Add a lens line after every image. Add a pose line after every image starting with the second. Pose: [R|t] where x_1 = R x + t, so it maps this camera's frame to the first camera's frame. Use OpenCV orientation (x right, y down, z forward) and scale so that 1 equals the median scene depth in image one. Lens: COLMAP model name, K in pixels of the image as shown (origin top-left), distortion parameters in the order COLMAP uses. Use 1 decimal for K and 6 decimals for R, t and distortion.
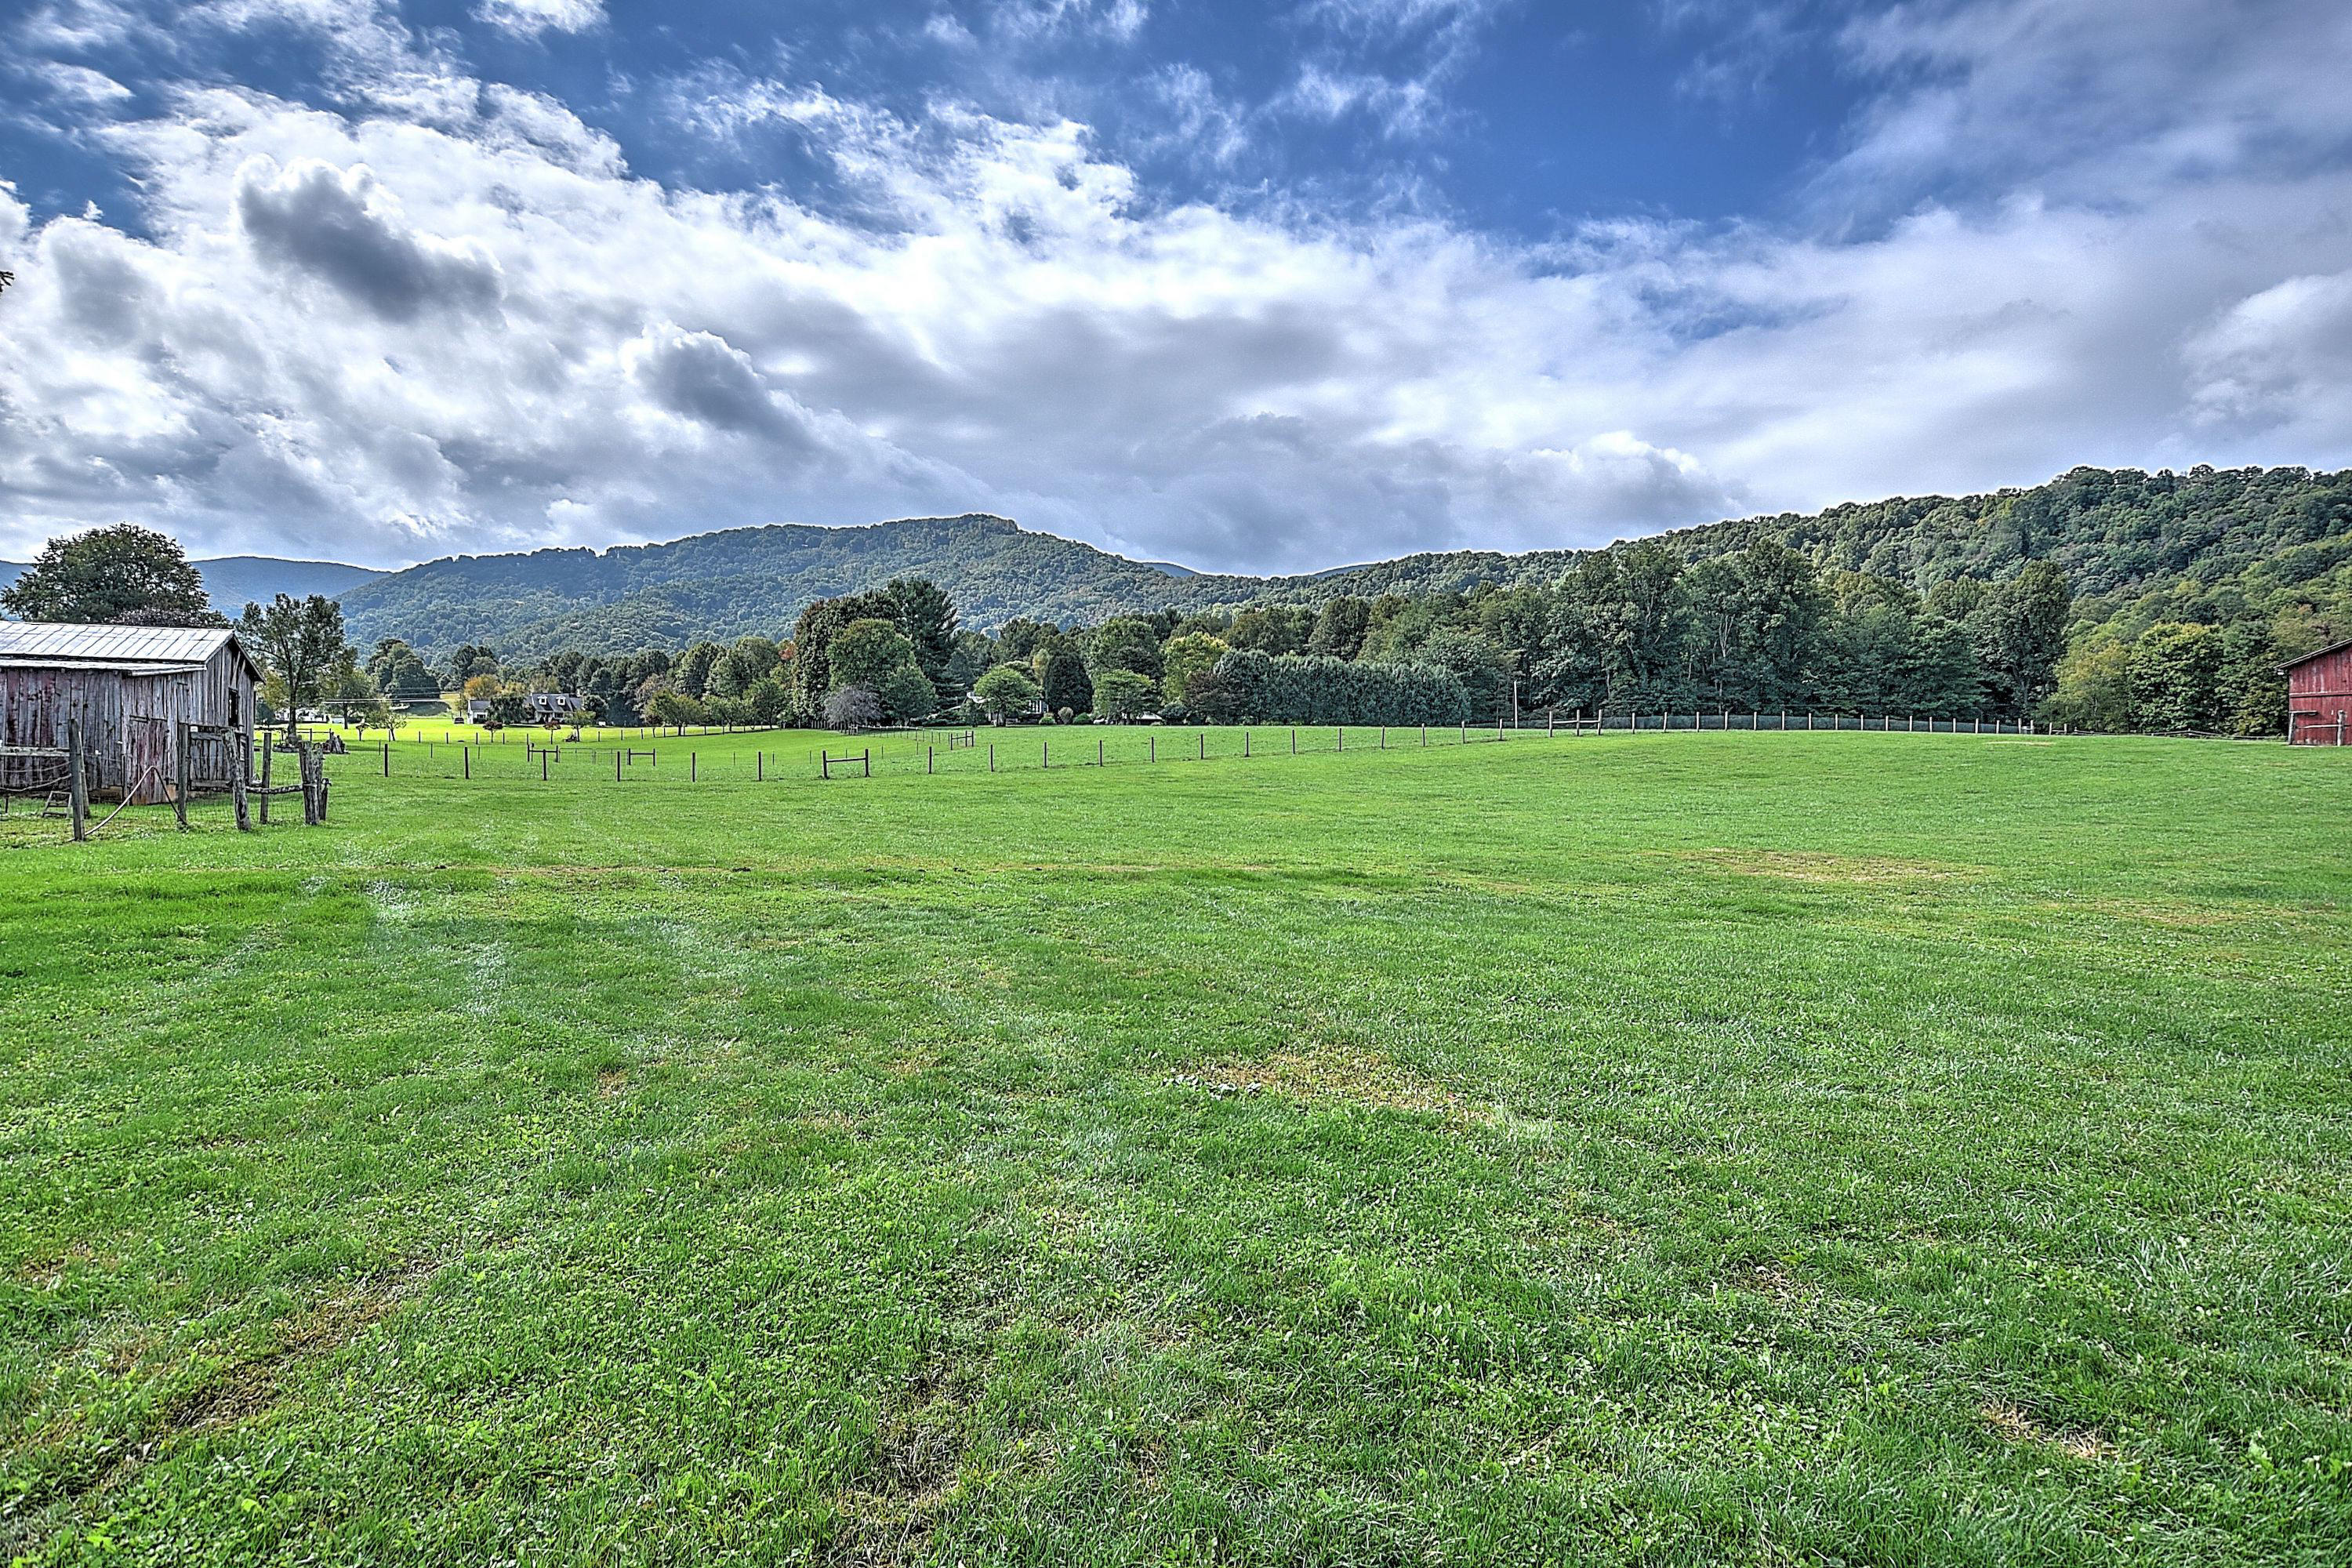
lens RADIAL K [[1229.1, 0, 1177.2], [0, 1229.1, 780.4], [0, 0, 1]] dist [-0.003927, -0.001076]
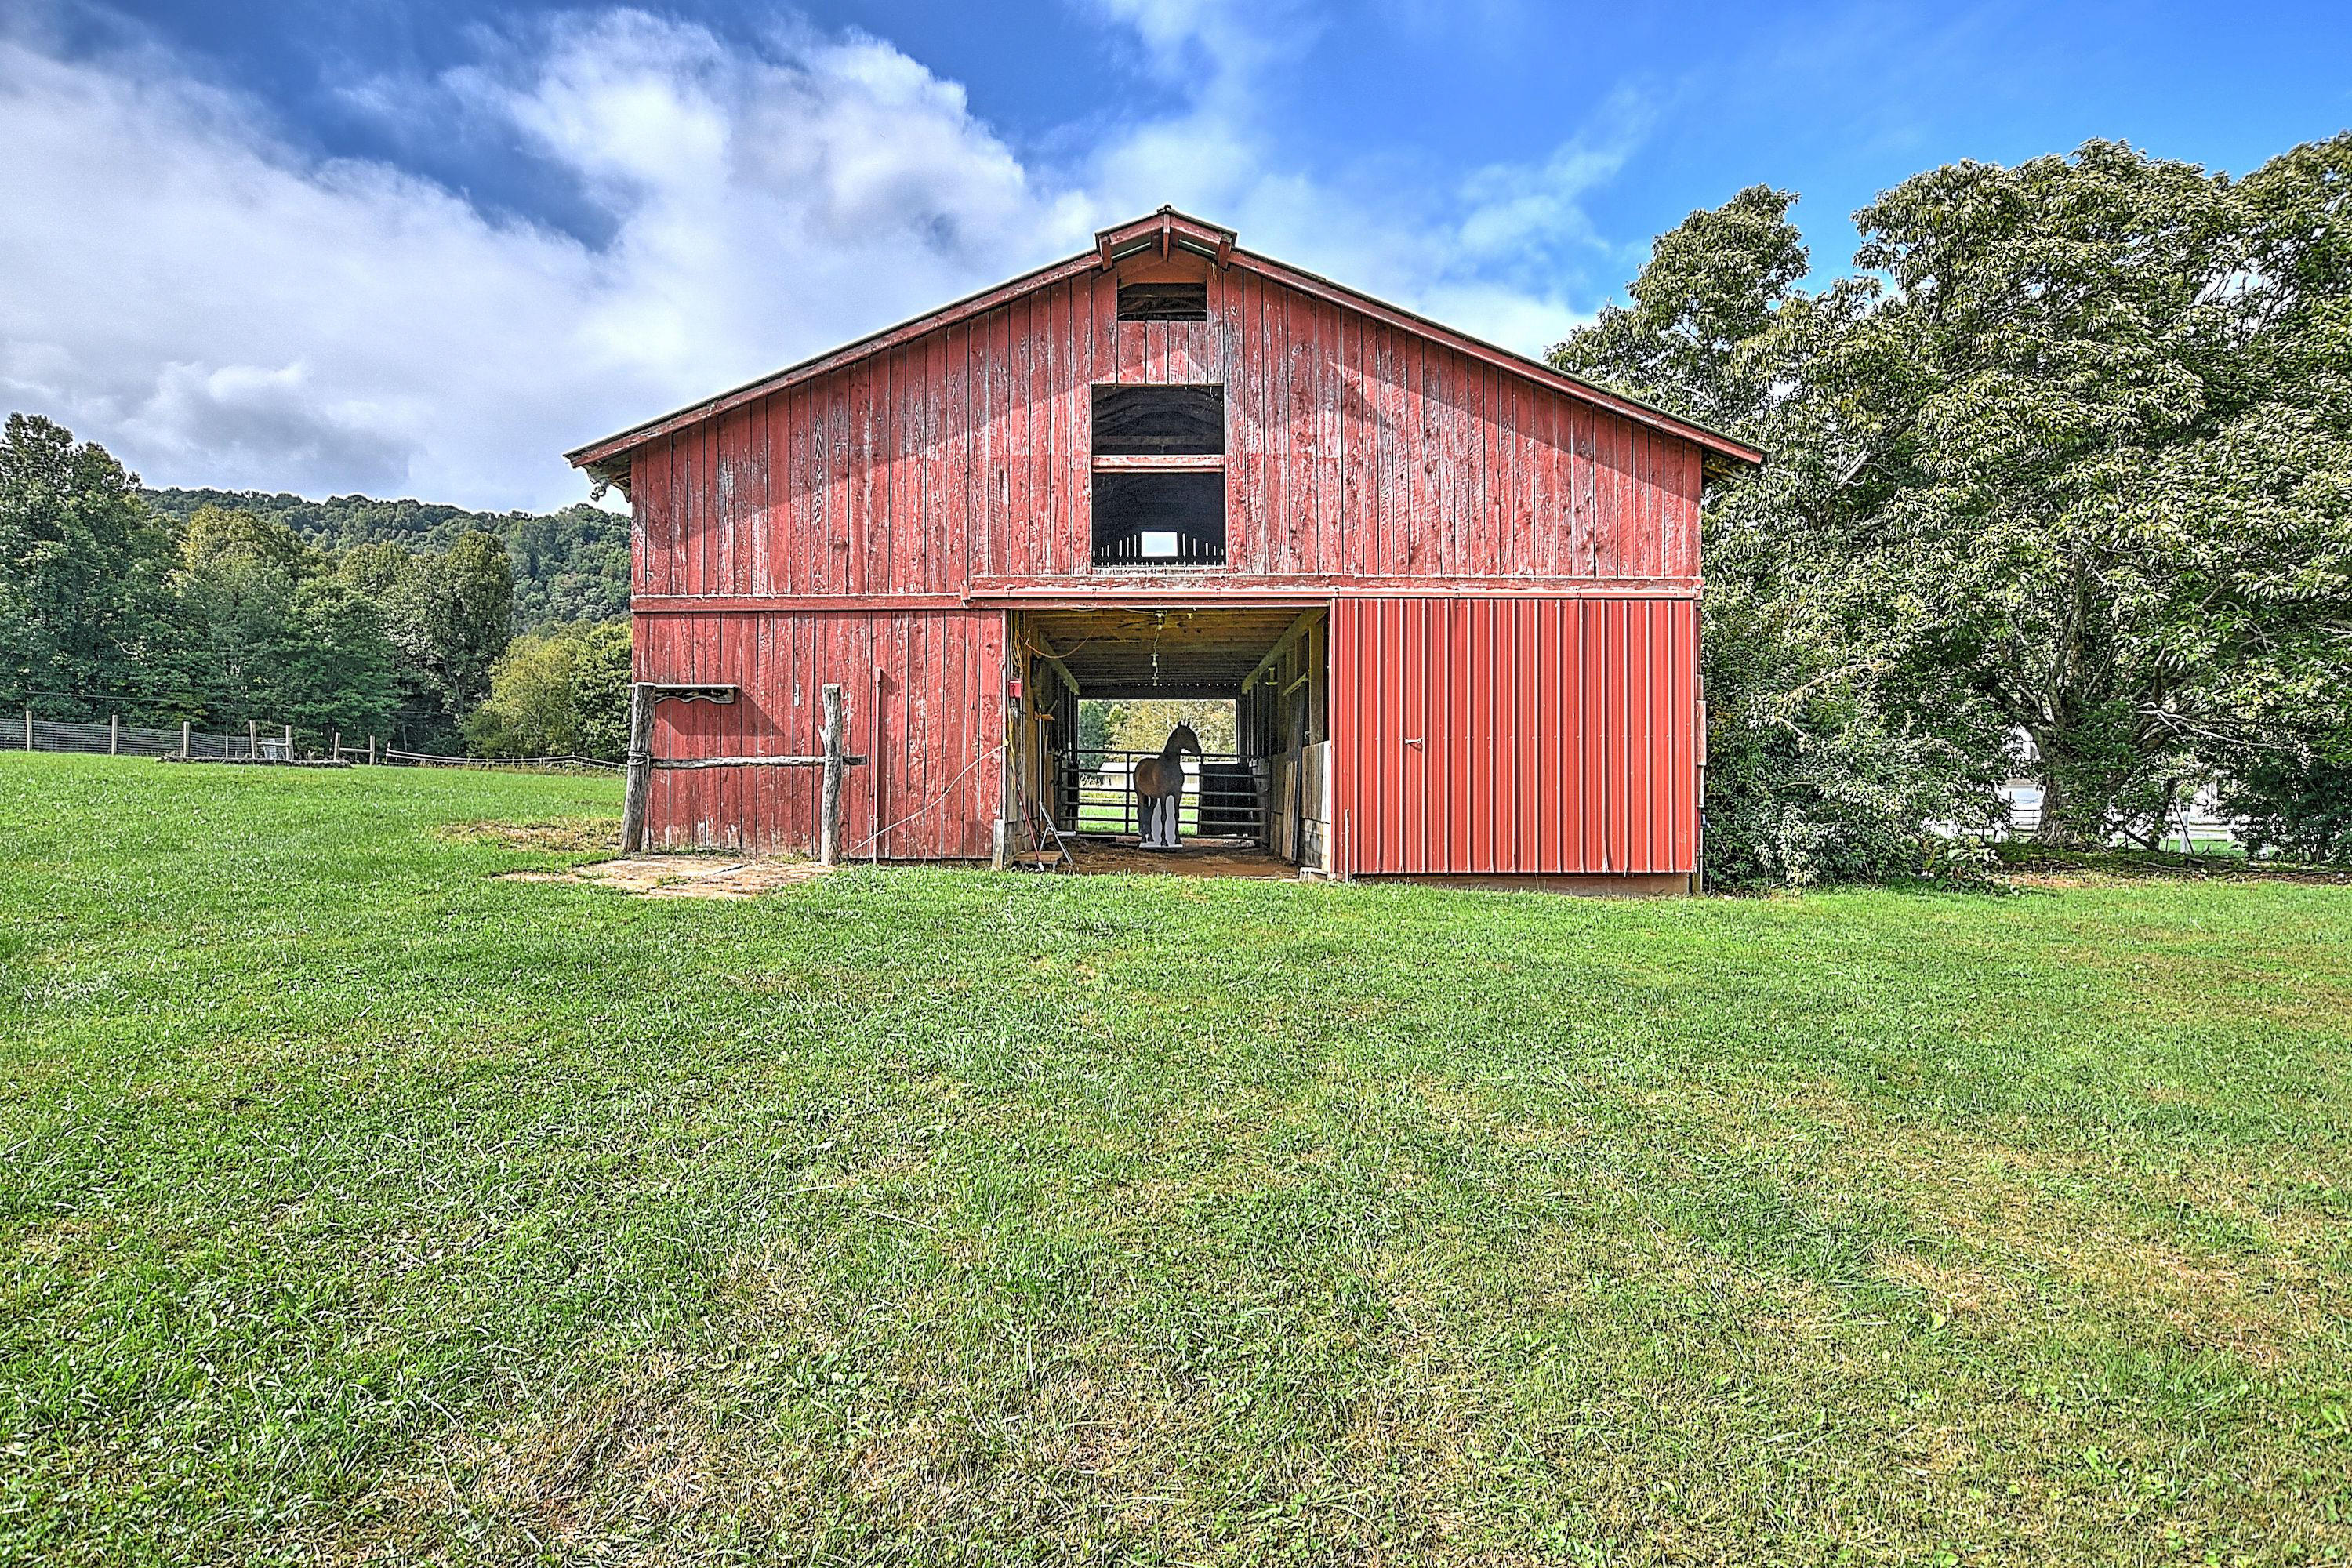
lens RADIAL K [[1229.1, 0, 1175.7], [0, 1229.1, 784.2], [0, 0, 1]] dist [-0.003927, -0.001076]
pose [[0.472197, 0.002474, 0.881490, 0.215544], [0.005539, 0.999968, -0.005773, -0.010806], [-0.881476, 0.007608, 0.472168, 0.230870]]
